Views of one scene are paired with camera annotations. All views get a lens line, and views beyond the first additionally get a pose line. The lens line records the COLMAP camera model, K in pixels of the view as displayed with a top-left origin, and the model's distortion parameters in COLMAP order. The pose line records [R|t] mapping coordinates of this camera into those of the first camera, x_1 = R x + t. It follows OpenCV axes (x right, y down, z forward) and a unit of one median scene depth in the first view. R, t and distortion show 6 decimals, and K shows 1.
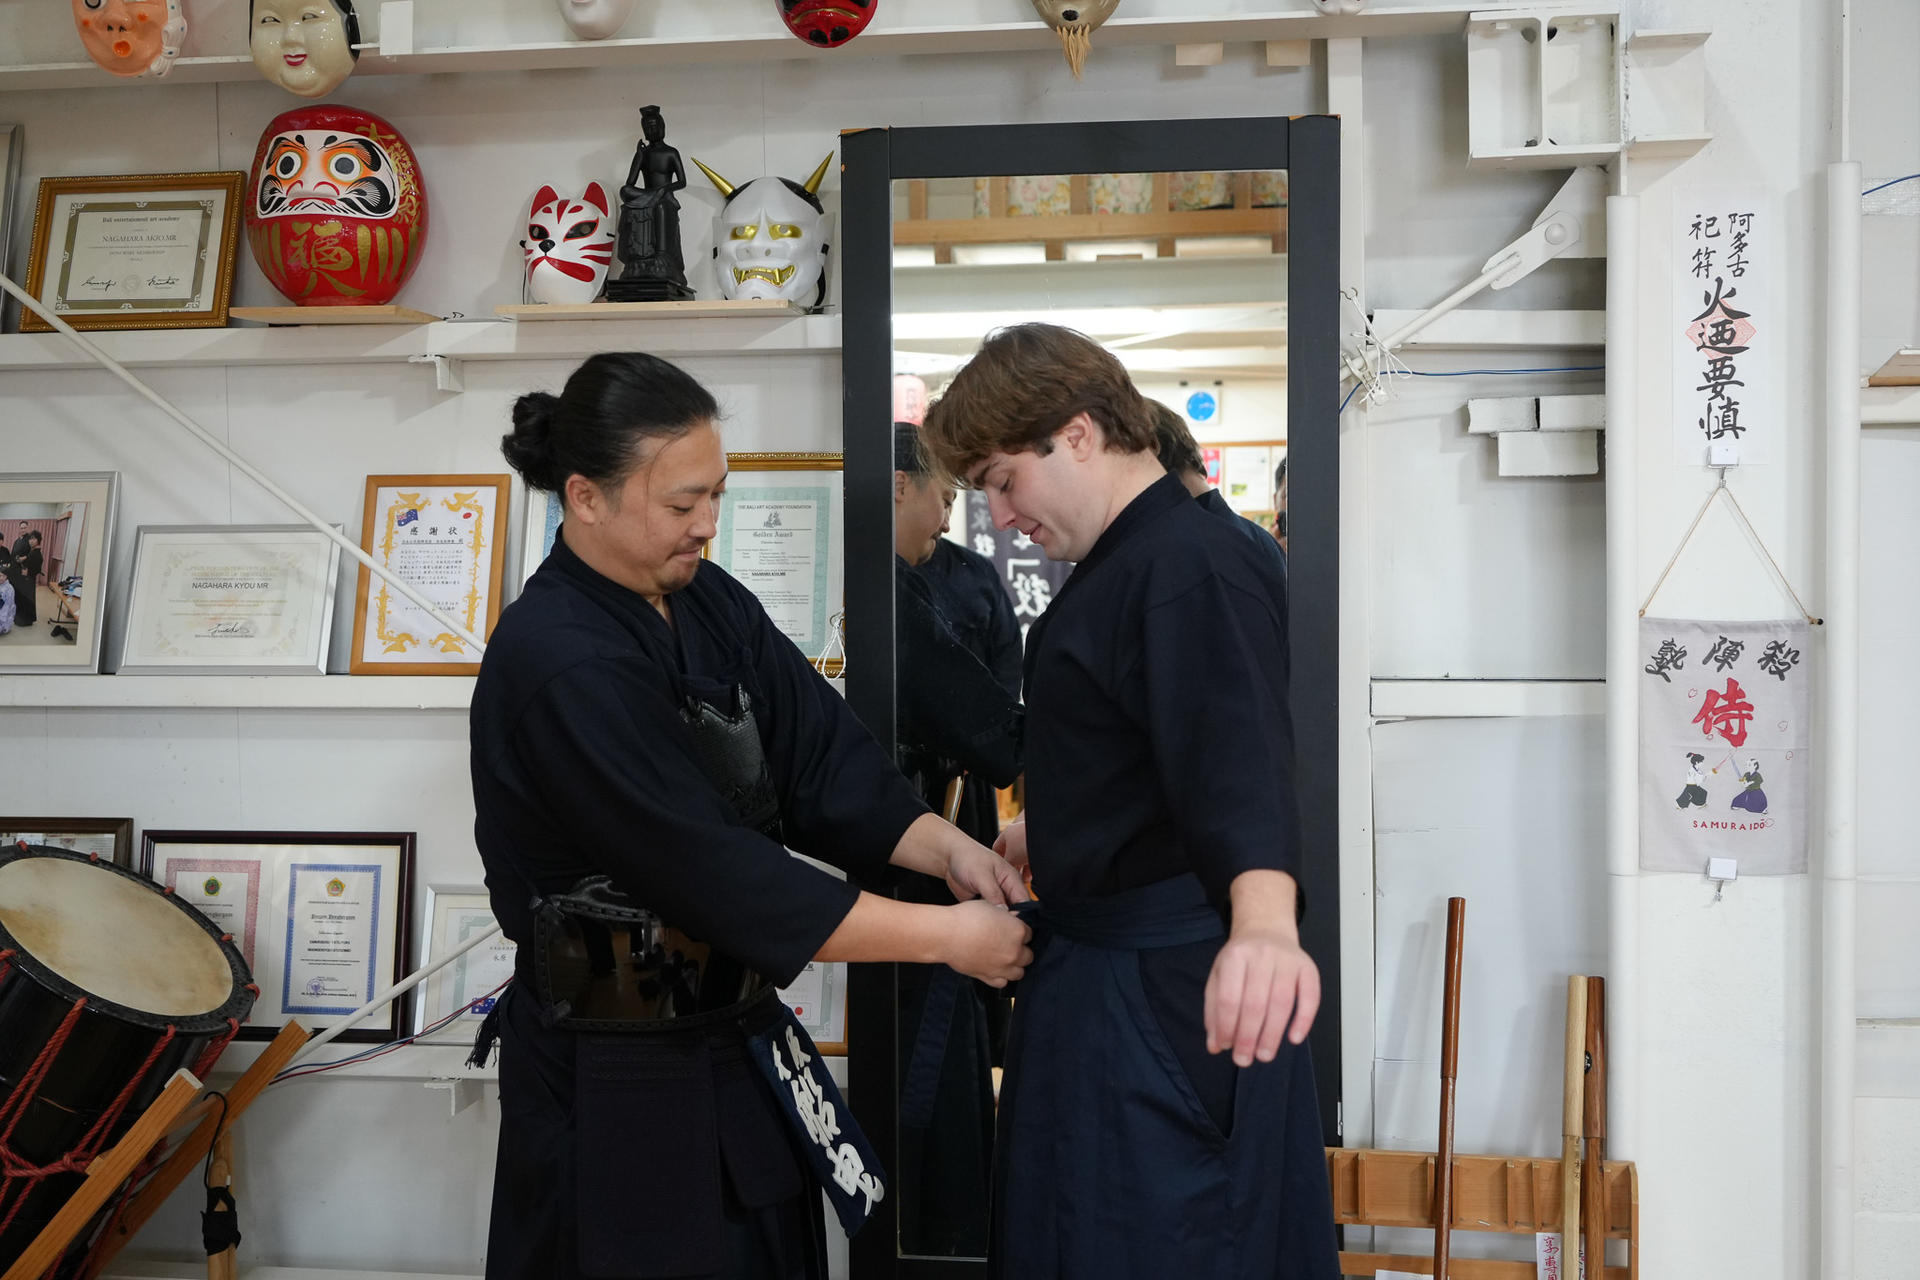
lens RADIAL K [[2419.8, 0, 1000.2], [0, 2419.8, 624.1], [0, 0, 1]] dist [-0.017203, 0.000000]
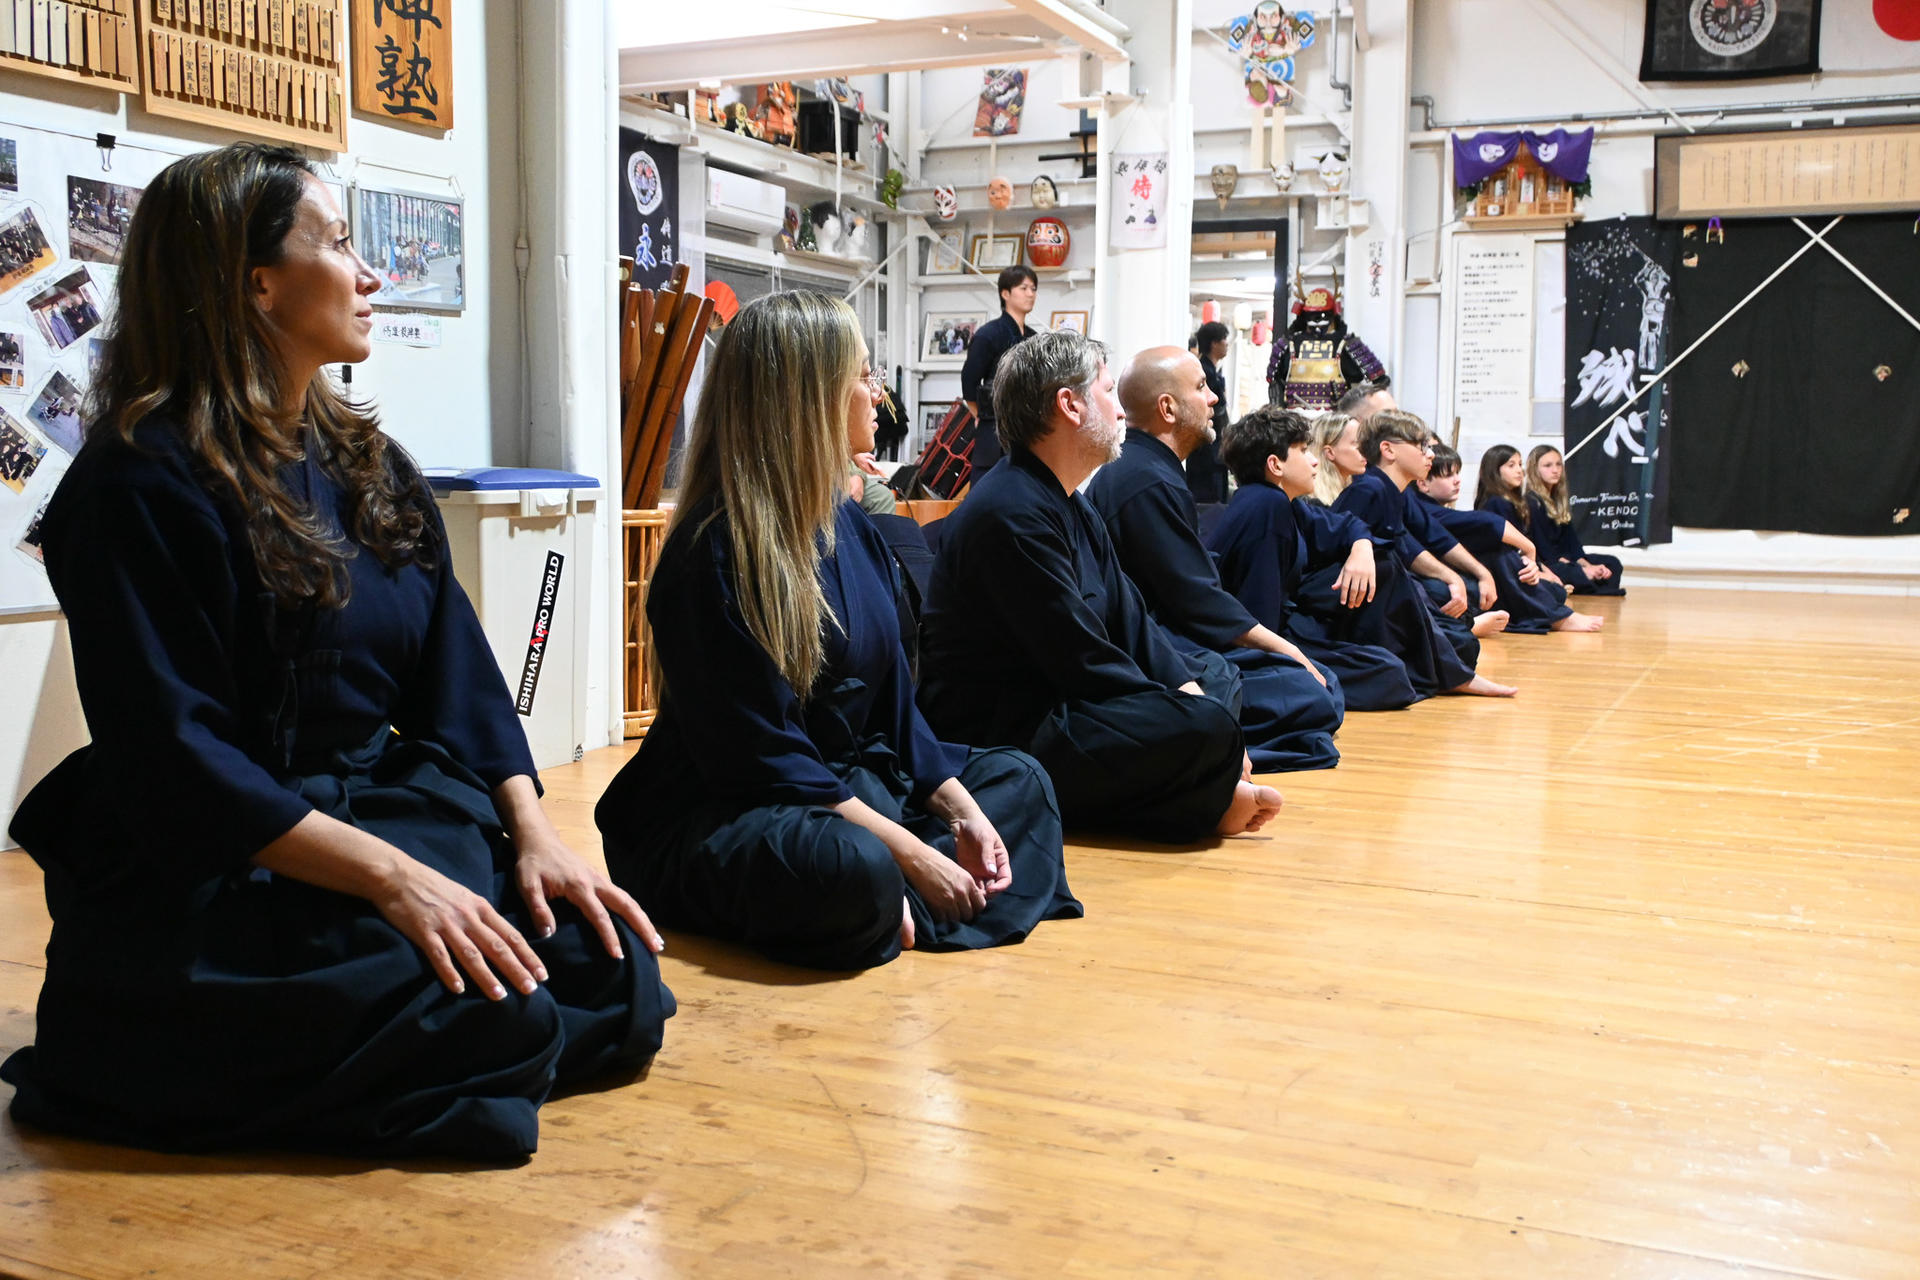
lens RADIAL K [[1894.1, 0, 954.7], [0, 1894.1, 674.9], [0, 0, 1]] dist [-0.043771, 0.000000]
pose [[0.958235, 0.055497, -0.280544, 0.493498], [-0.038944, 0.997174, 0.064239, 0.345808], [0.283316, -0.050631, 0.957689, -2.068421]]
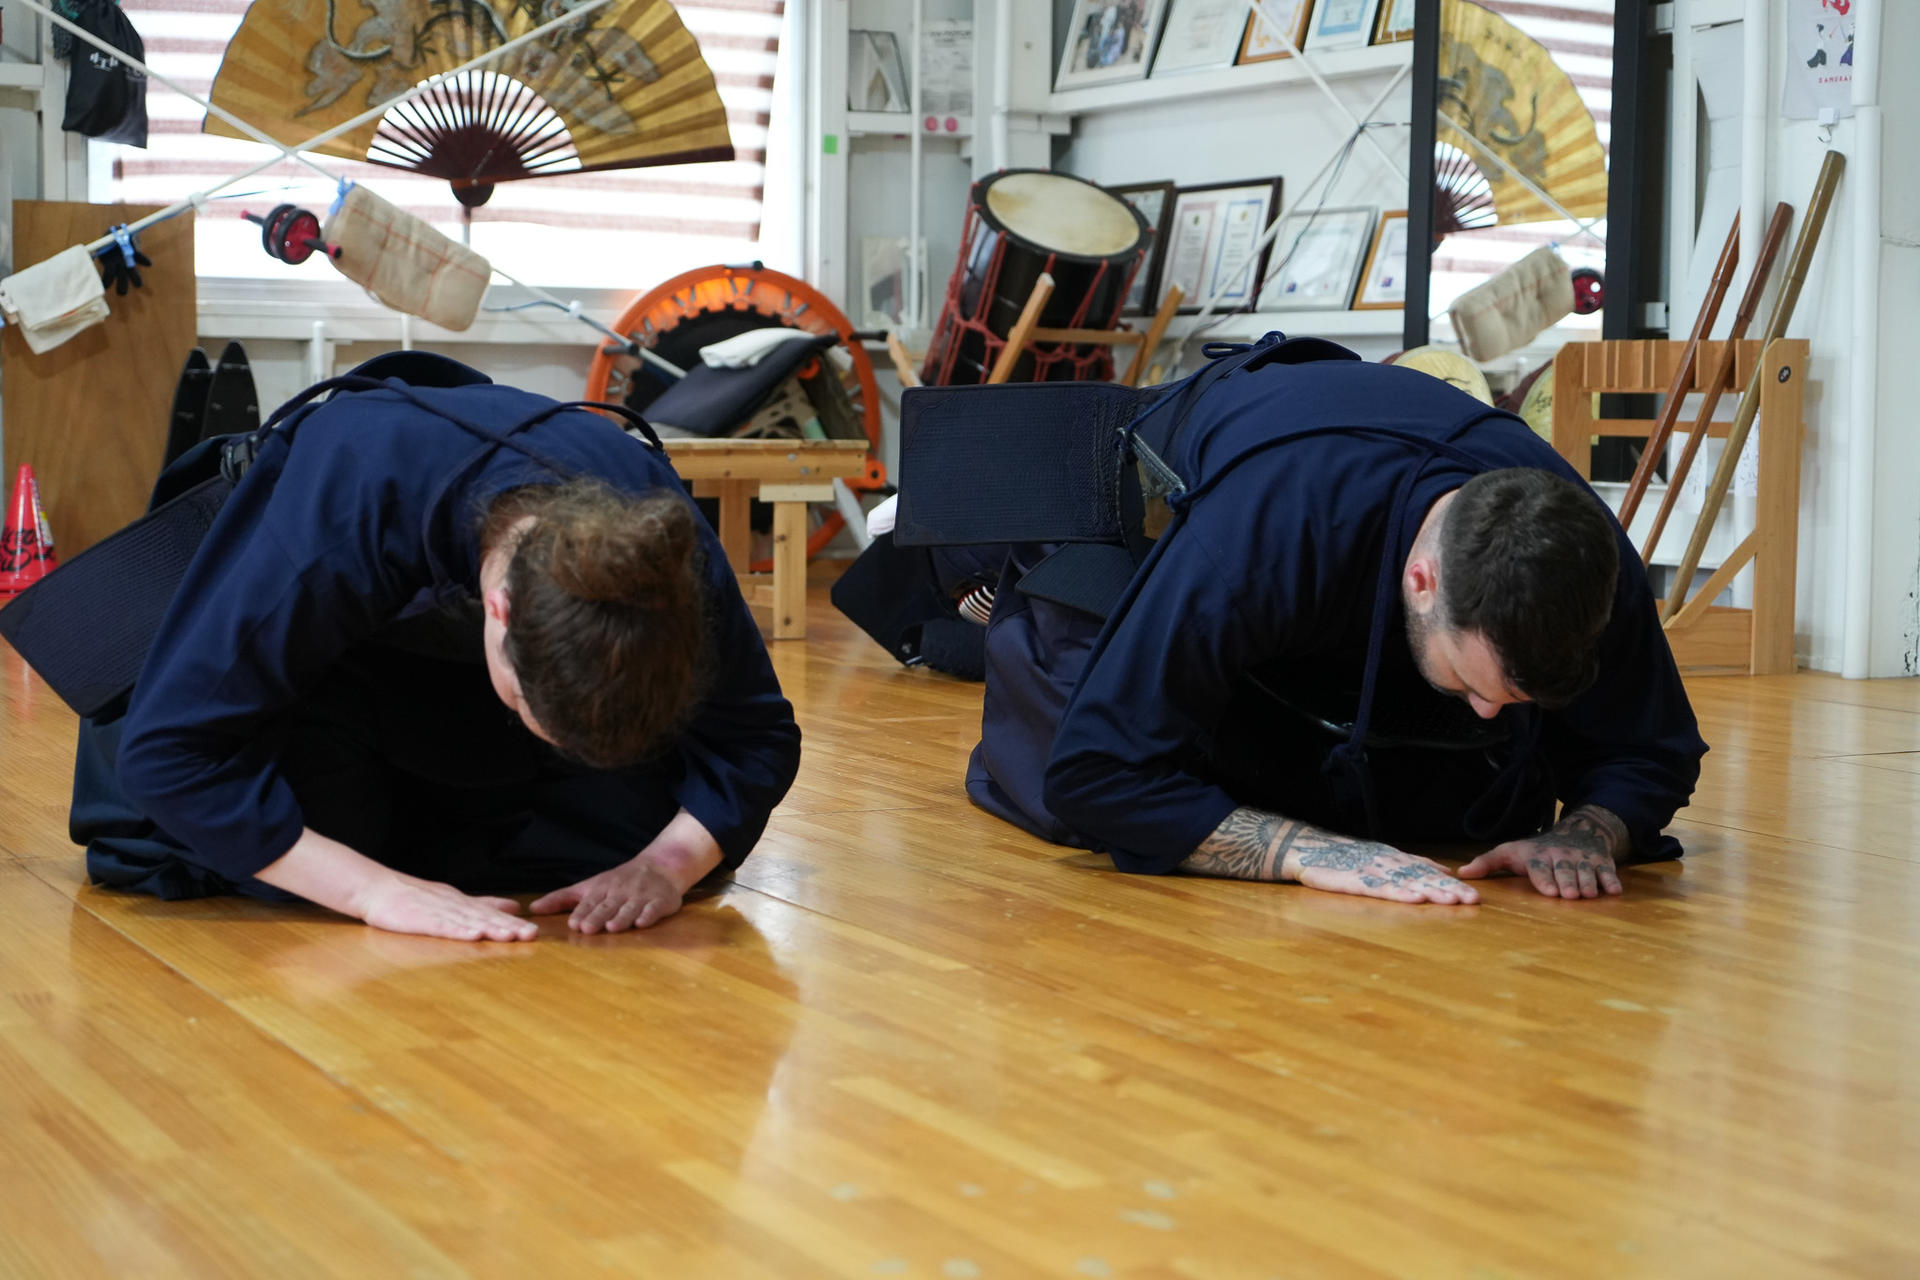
lens RADIAL K [[3071.2, 0, 967.7], [0, 3071.2, 635.9], [0, 0, 1]] dist [-0.087813, 0.000000]
pose [[0.607191, 0.083372, -0.790170, 1.178326], [-0.063898, 0.996382, 0.056029, 0.282794], [0.791982, 0.016470, 0.610322, -0.292828]]
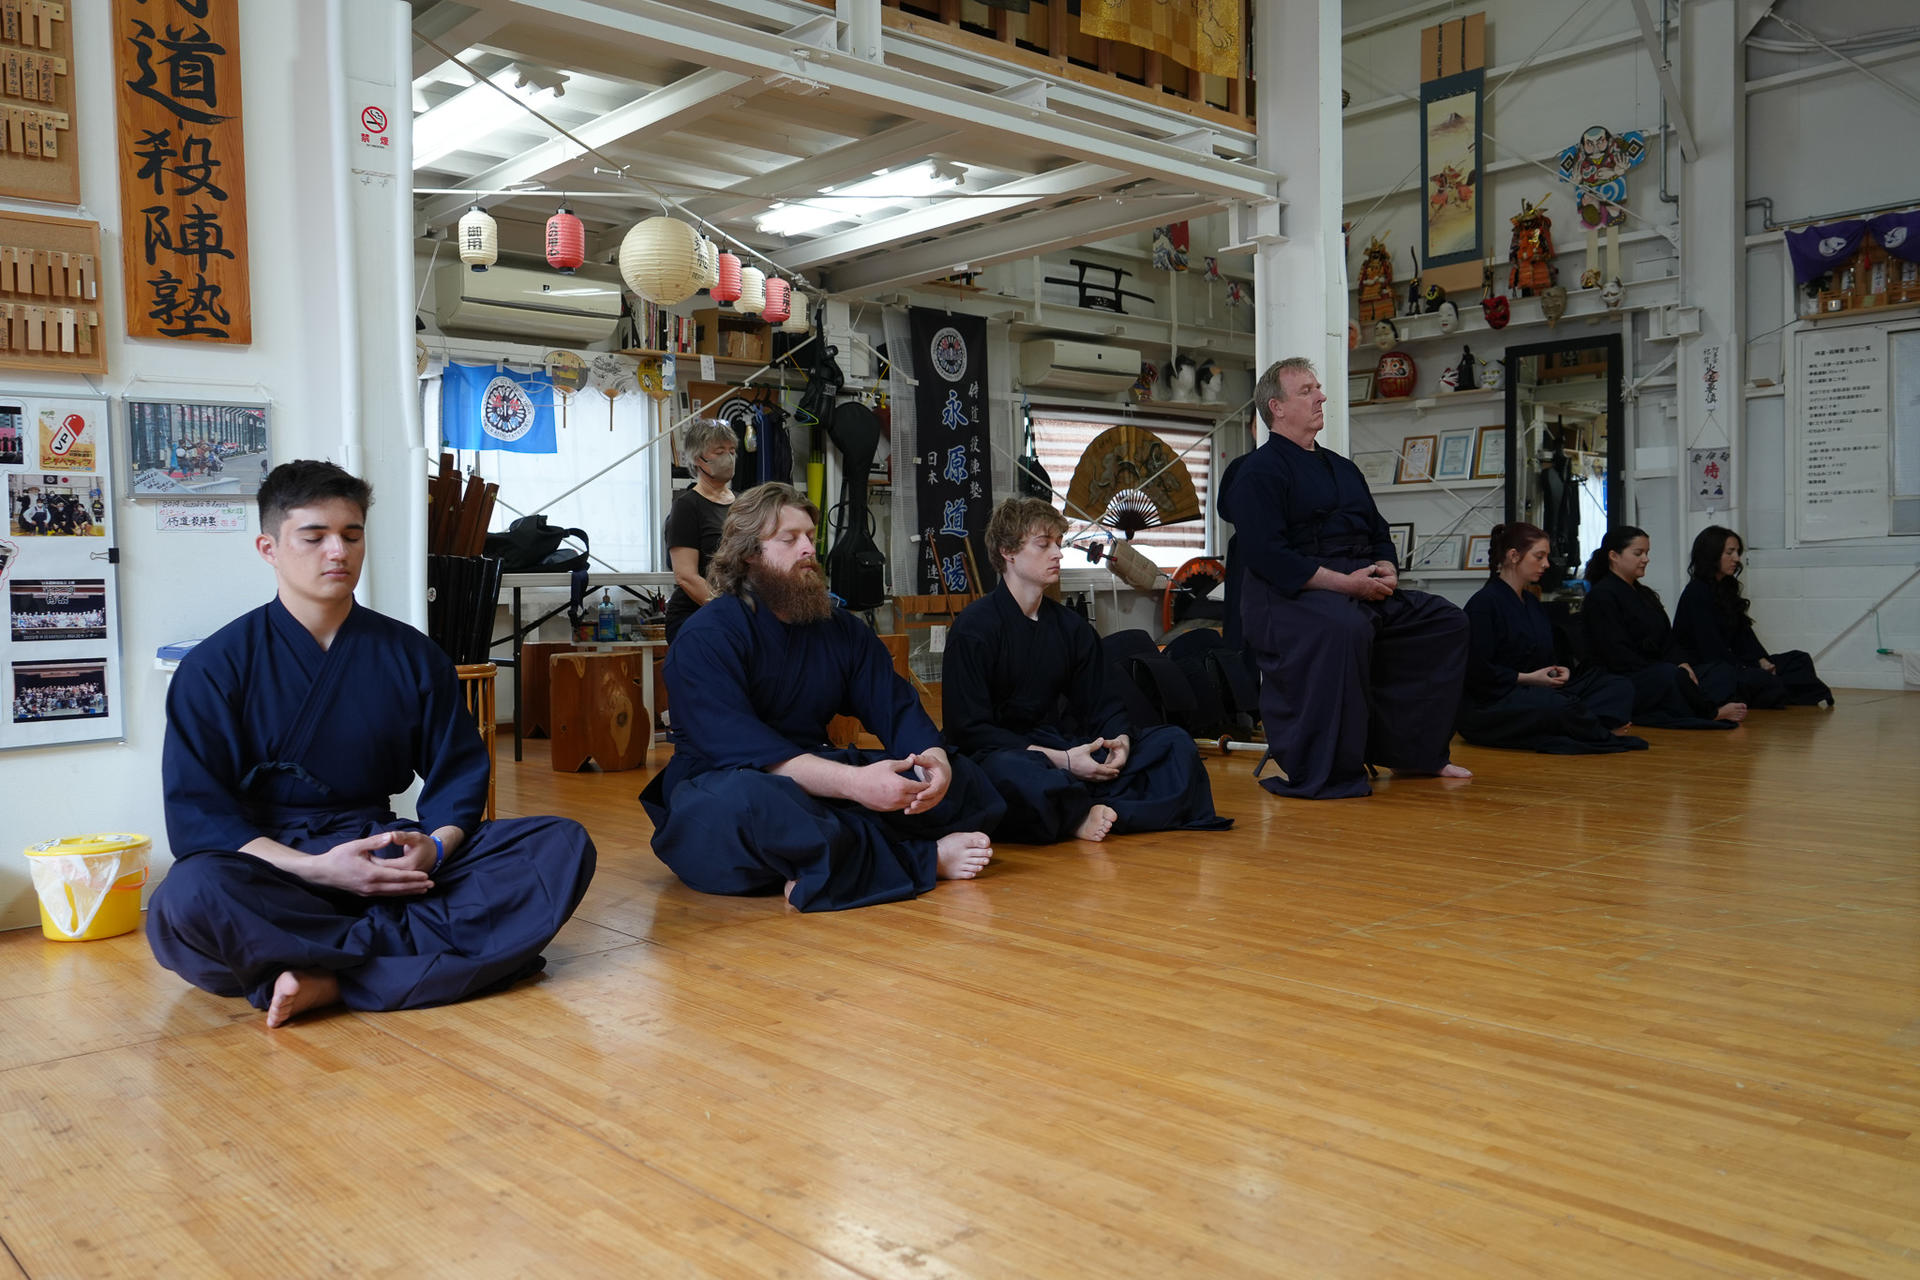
lens RADIAL K [[1543.4, 0, 938.5], [0, 1543.4, 640.9], [0, 0, 1]] dist [-0.004467, -0.000472]
pose [[0.773564, 0.023126, -0.633296, 0.853200], [-0.022611, 0.999705, 0.008887, 0.298420], [0.633314, 0.007445, 0.773859, -1.658526]]
